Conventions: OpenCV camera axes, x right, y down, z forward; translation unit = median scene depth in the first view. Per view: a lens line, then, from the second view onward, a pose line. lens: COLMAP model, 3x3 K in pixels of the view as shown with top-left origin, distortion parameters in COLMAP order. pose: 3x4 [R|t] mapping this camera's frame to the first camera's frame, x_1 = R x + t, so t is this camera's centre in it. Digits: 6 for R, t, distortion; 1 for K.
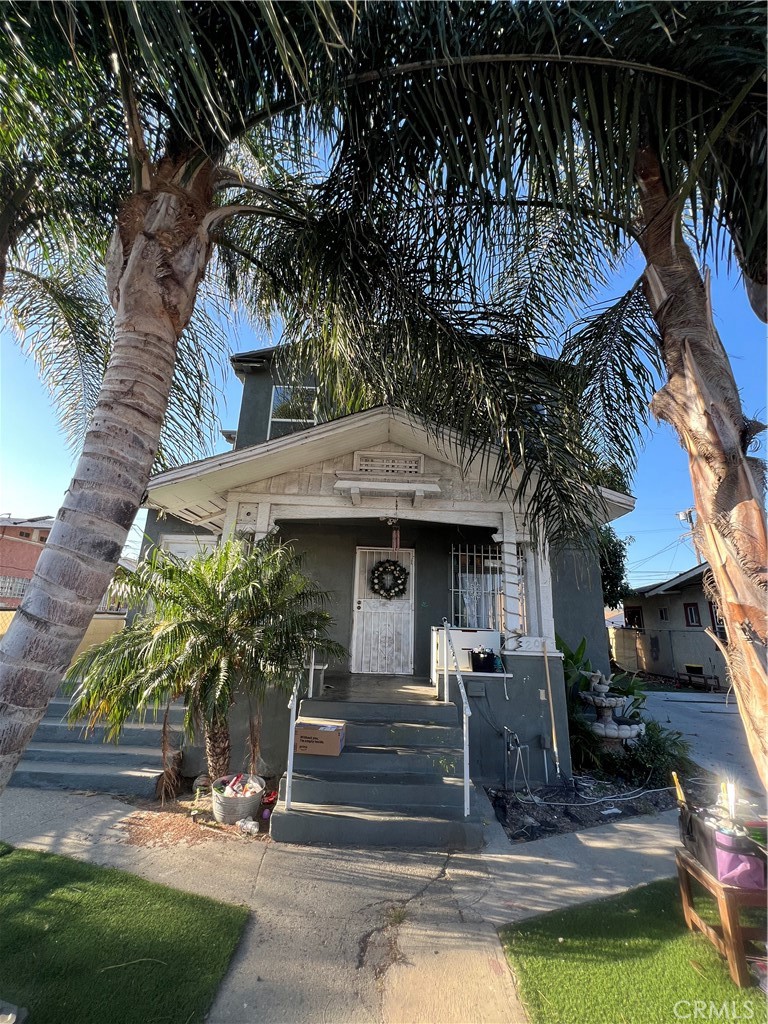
lens RADIAL K [[410.8, 0, 383.0], [0, 410.8, 512.2], [0, 0, 1]] dist [-0.001057, -0.000123]
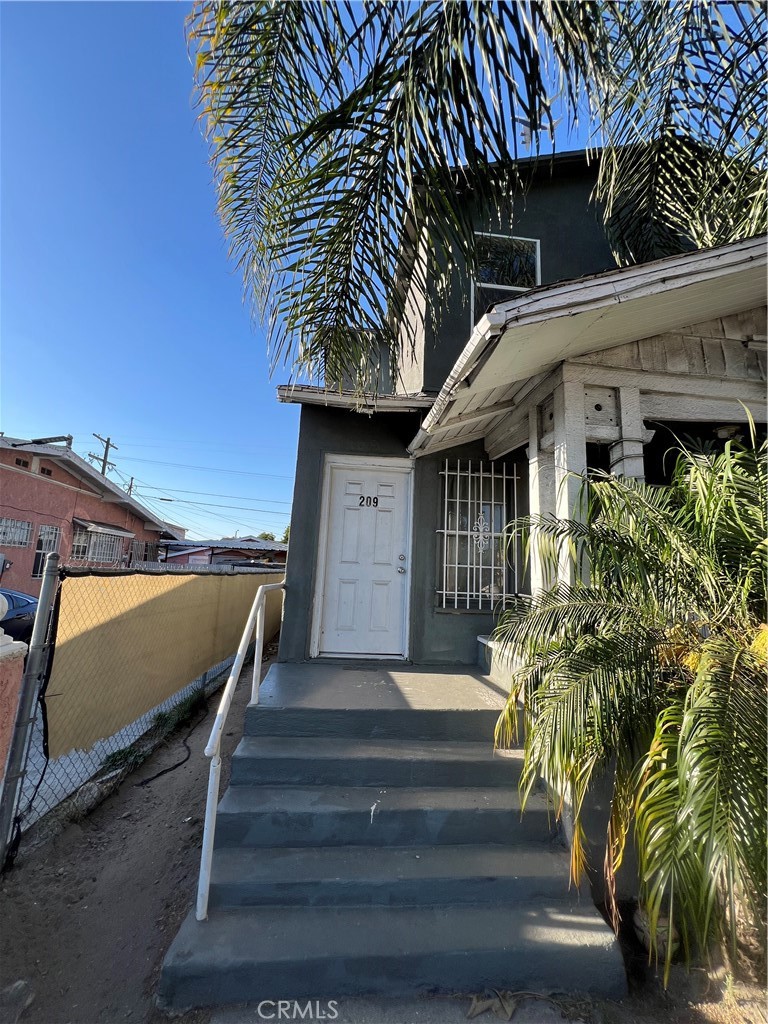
lens RADIAL K [[410.8, 0, 383.8], [0, 410.8, 510.8], [0, 0, 1]] dist [-0.001057, -0.000123]
pose [[0.996166, 0.022586, 0.084515, -0.650476], [-0.031700, 0.993635, 0.108097, 0.090315], [-0.081536, -0.110361, 0.990541, 0.467657]]
